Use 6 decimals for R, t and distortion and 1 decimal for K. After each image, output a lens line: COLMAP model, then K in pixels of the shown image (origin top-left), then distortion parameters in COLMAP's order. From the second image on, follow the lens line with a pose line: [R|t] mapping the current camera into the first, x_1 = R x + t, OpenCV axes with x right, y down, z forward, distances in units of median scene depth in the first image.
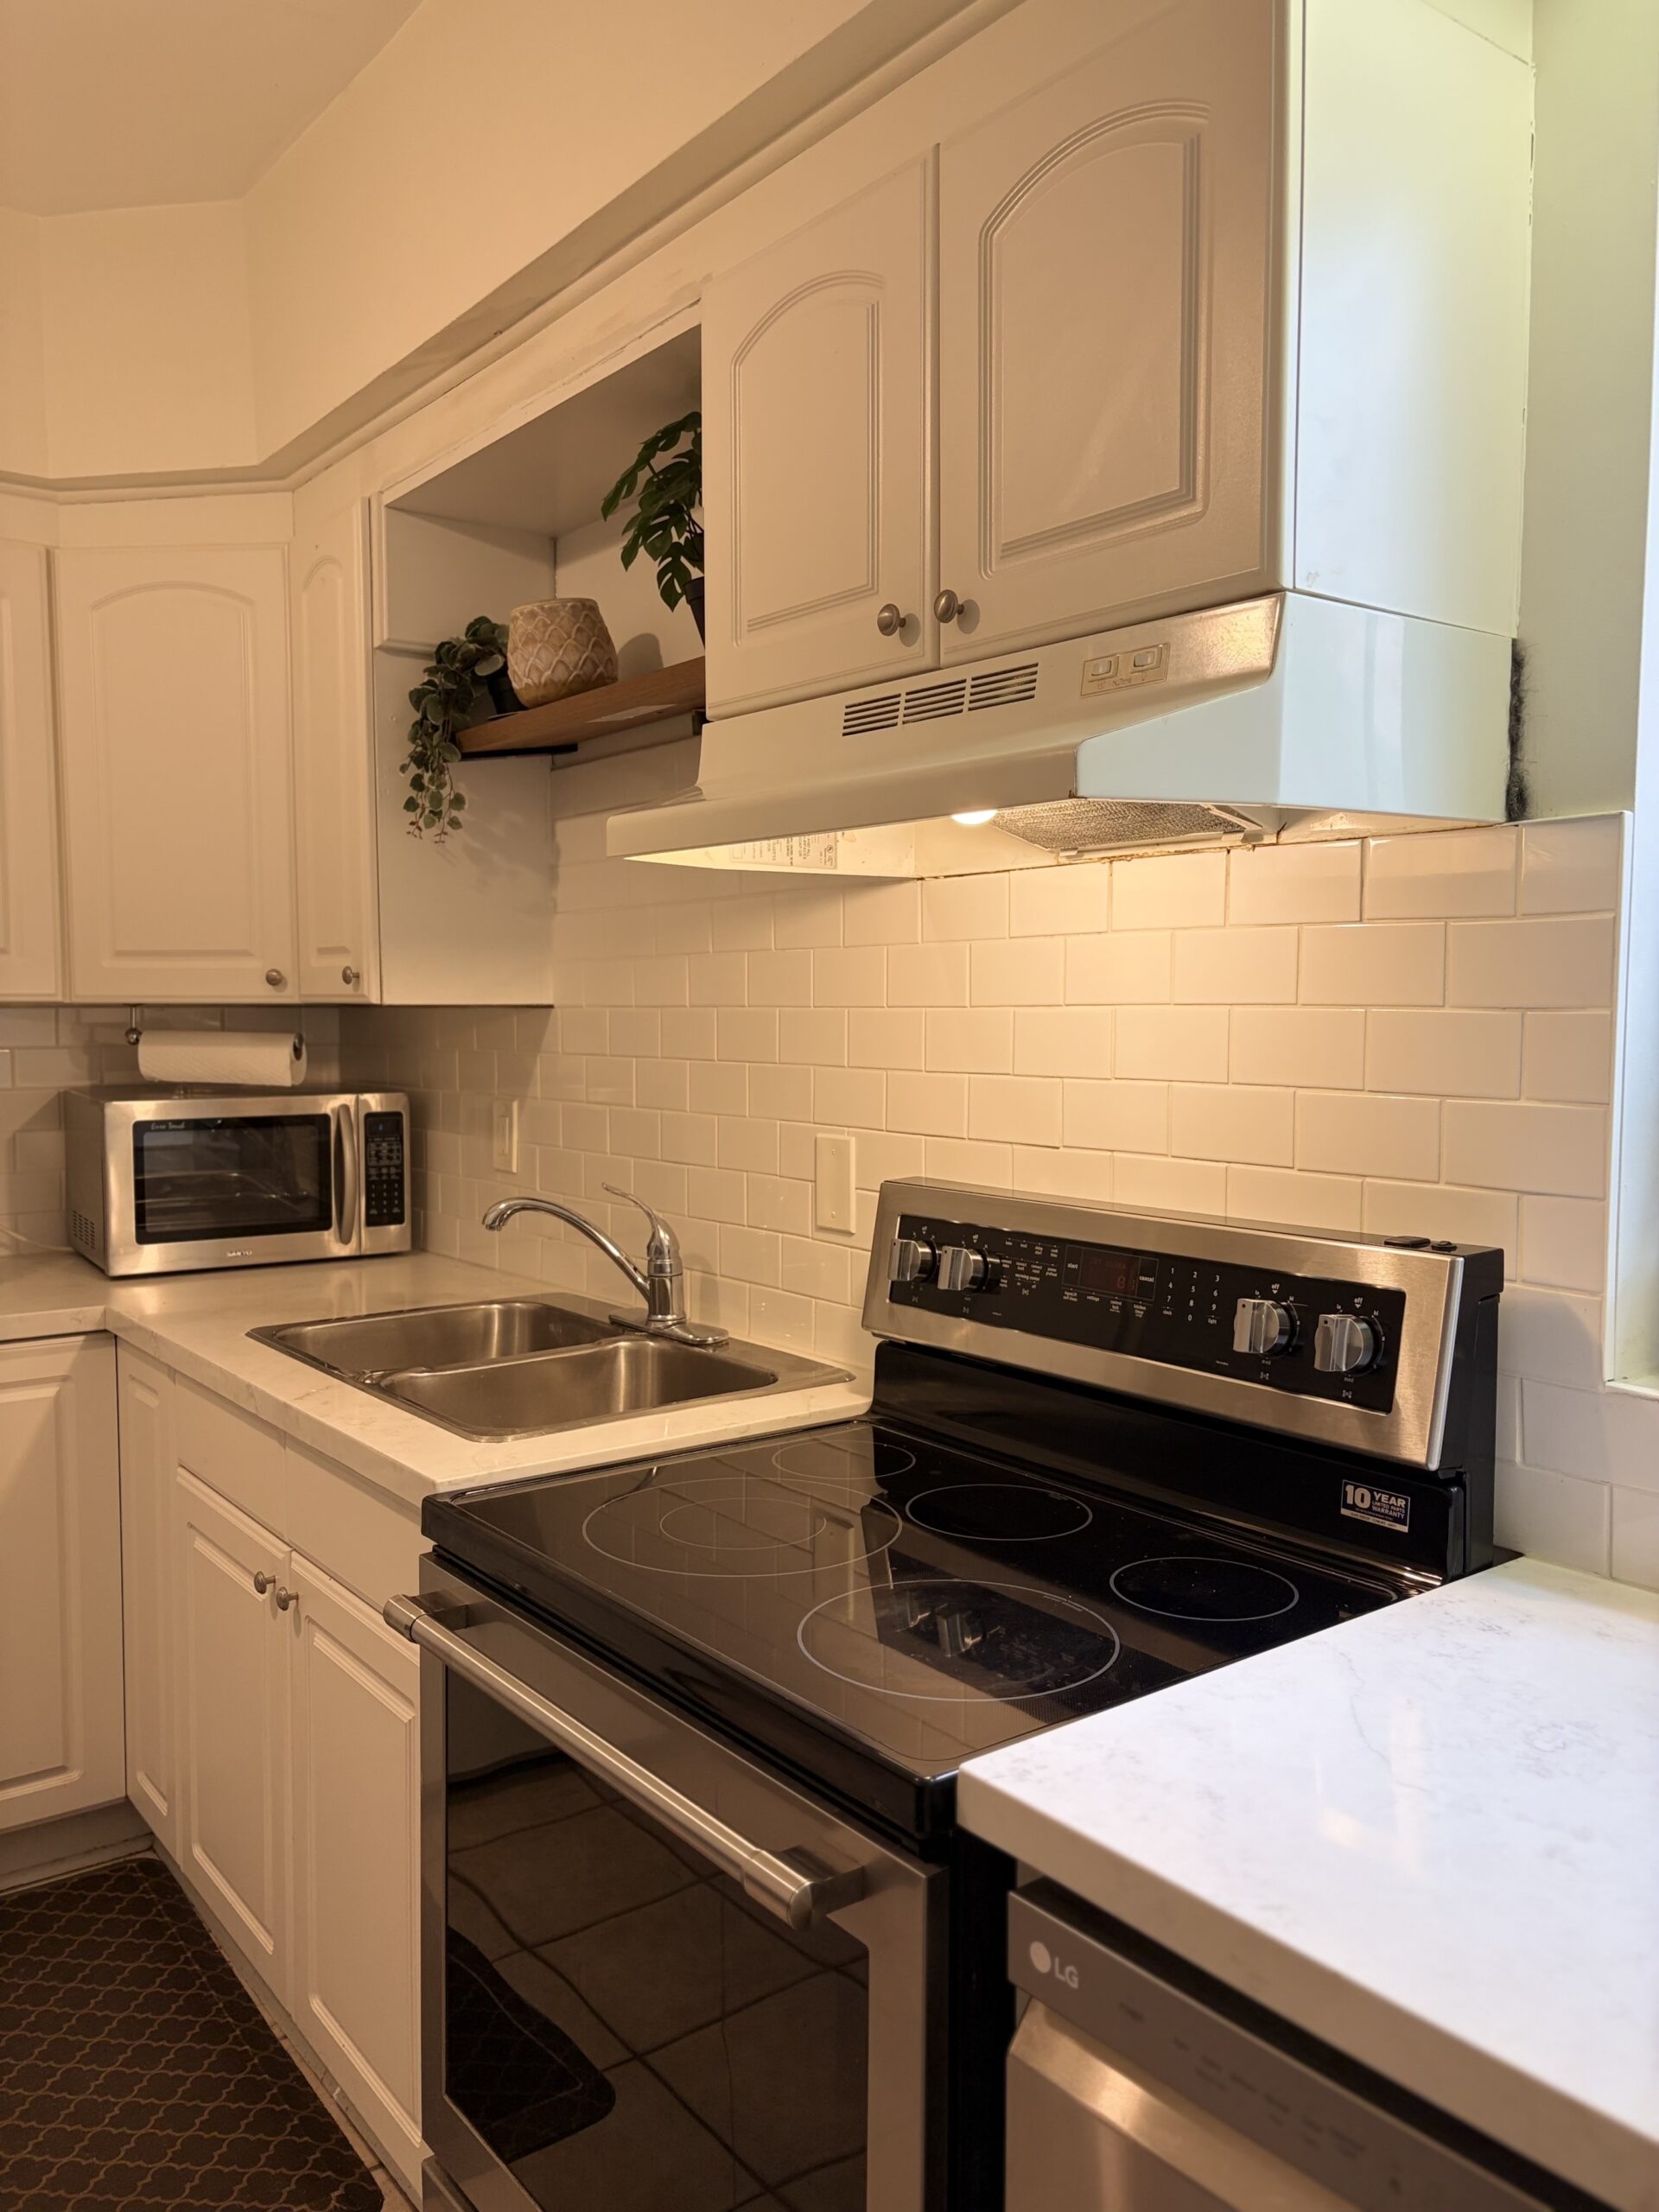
lens RADIAL K [[1674.1, 0, 824.5], [0, 1674.1, 1109.2], [0, 0, 1]] dist [0.020694, -0.018693]
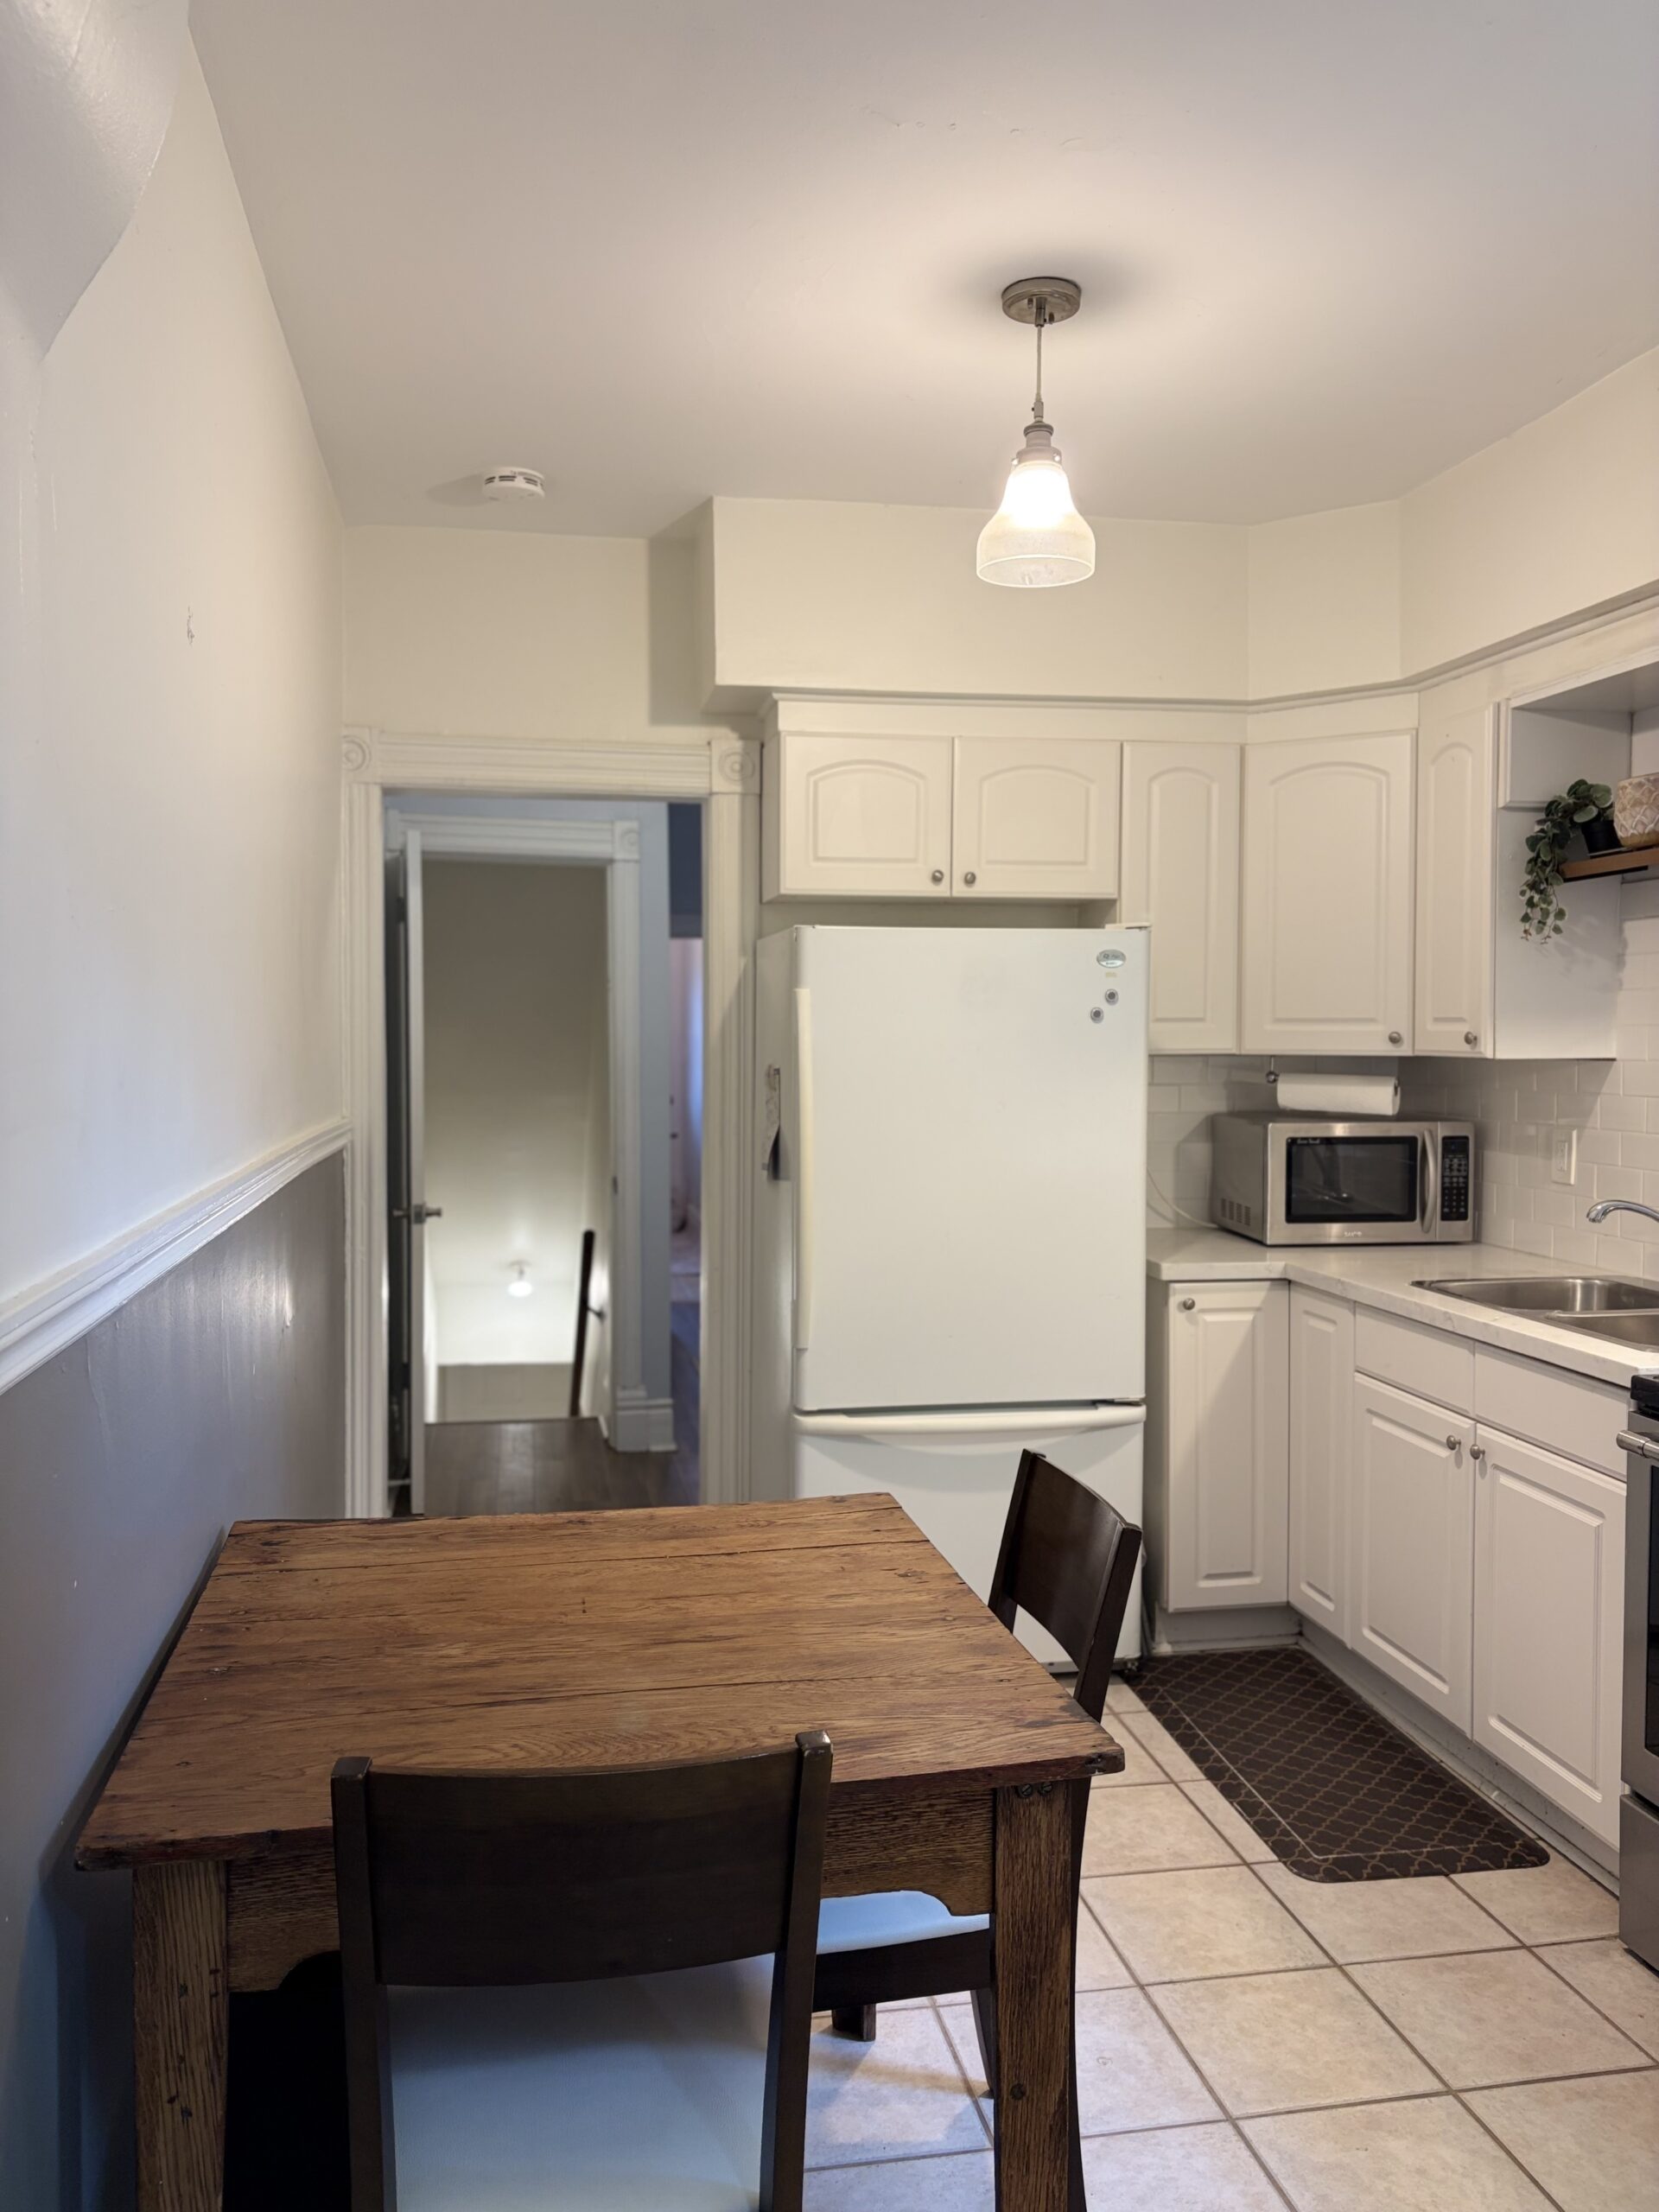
lens RADIAL K [[1674.1, 0, 832.7], [0, 1674.1, 1098.6], [0, 0, 1]] dist [0.020694, -0.018693]
pose [[0.897311, 0.018667, -0.441005, -0.139237], [-0.027636, 0.999521, -0.013922, 0.005138], [0.440534, 0.024680, 0.897397, -0.496914]]
